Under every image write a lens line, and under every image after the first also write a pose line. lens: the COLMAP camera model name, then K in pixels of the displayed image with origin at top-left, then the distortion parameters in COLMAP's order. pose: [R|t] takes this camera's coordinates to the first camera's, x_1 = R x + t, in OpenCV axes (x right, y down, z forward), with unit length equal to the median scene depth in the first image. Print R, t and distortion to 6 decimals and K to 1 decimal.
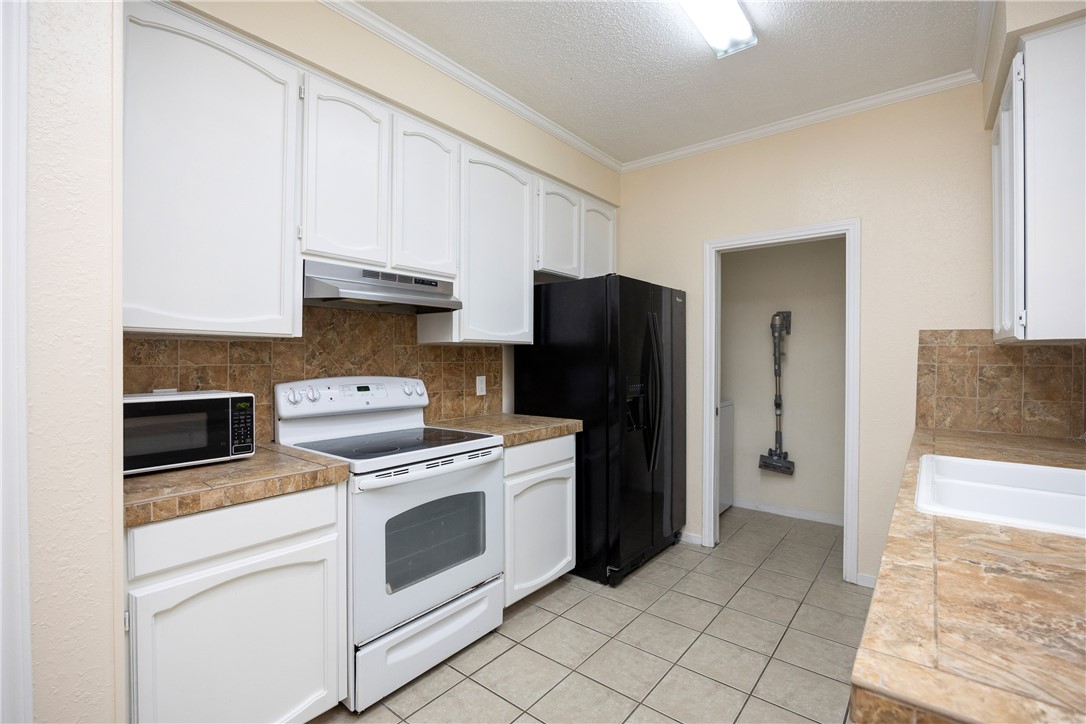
lens RADIAL K [[491.1, 0, 543.6], [0, 491.1, 361.7], [0, 0, 1]] dist [-0.017850, 0.000610]
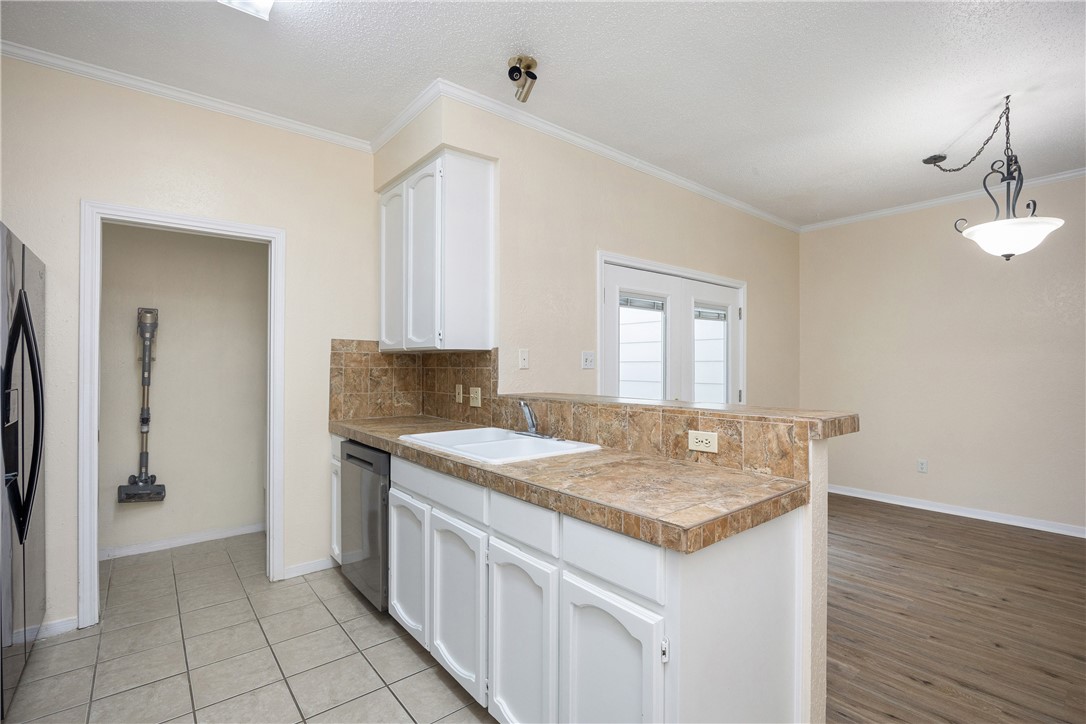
lens RADIAL K [[491.1, 0, 543.6], [0, 491.1, 361.7], [0, 0, 1]] dist [-0.017850, 0.000610]
pose [[0.195484, 0.005143, 0.980693, -0.307731], [0.012532, 0.999891, -0.007742, 0.006639], [-0.980627, 0.013804, 0.195399, 0.271735]]
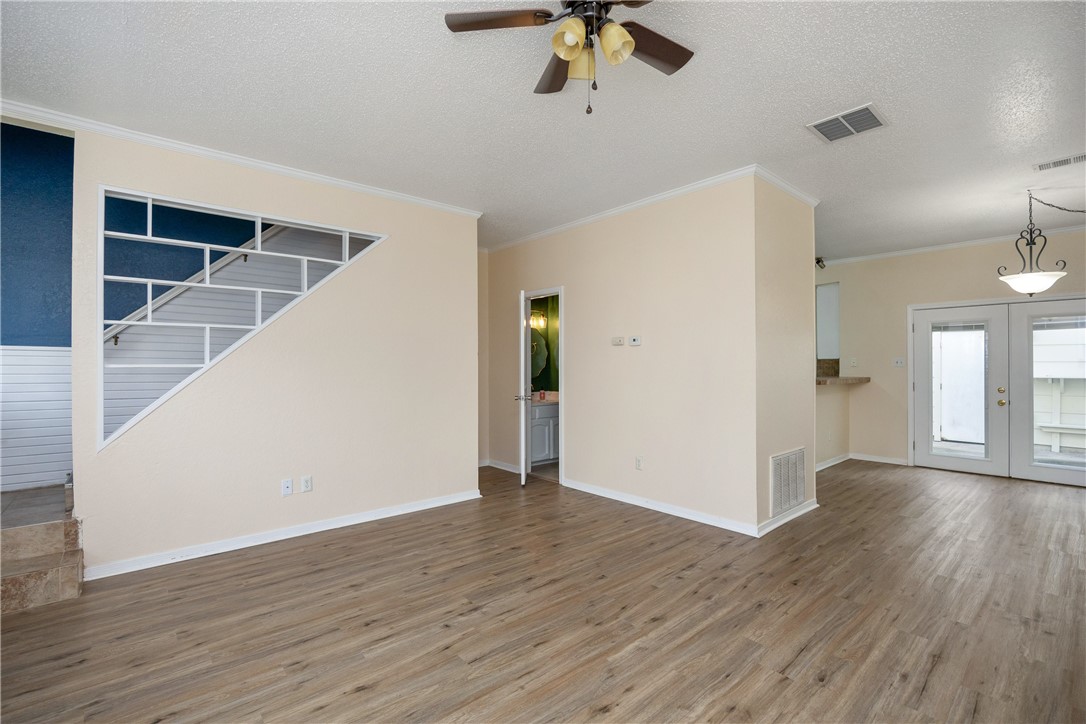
lens RADIAL K [[483.8, 0, 544.4], [0, 483.8, 366.0], [0, 0, 1]] dist [-0.013896, 0.000374]
pose [[0.985614, -0.002040, -0.169000, -0.415120], [0.000334, 0.999949, -0.010120, 0.037687], [0.169012, 0.009918, 0.985564, -2.351322]]
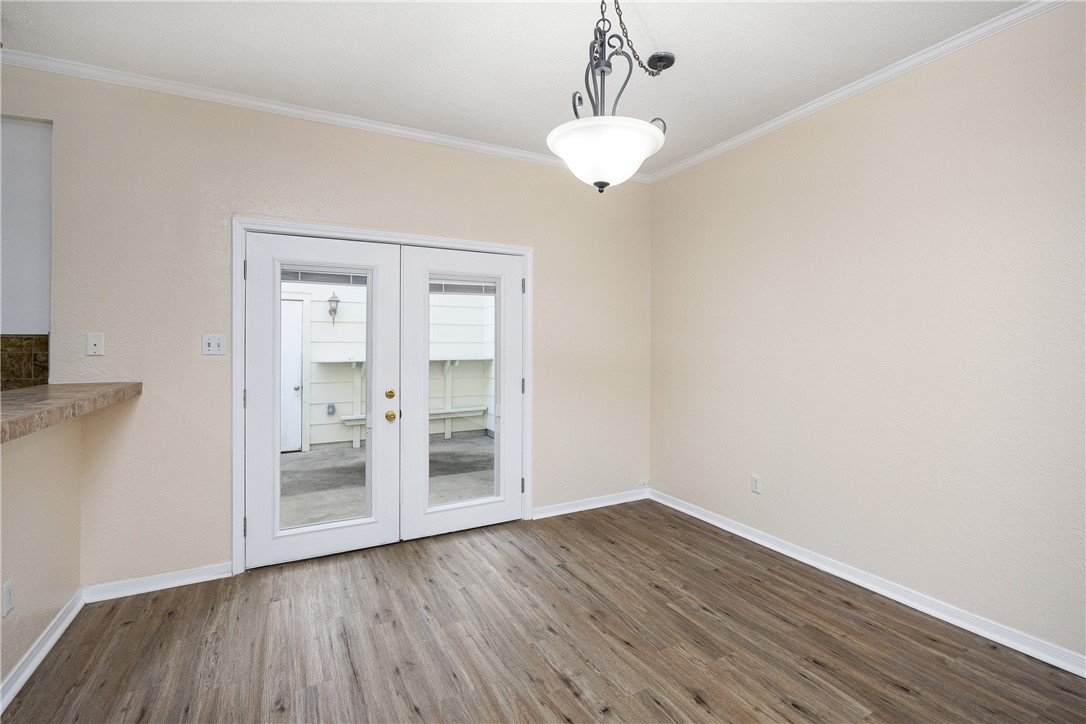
lens RADIAL K [[488.9, 0, 541.9], [0, 488.9, 344.8], [0, 0, 1]] dist [-0.015458, 0.000159]
pose [[0.388822, -0.004671, 0.921301, 0.252984], [0.013450, 0.999909, -0.000606, 0.005801], [-0.921215, 0.012627, 0.388850, -0.701541]]
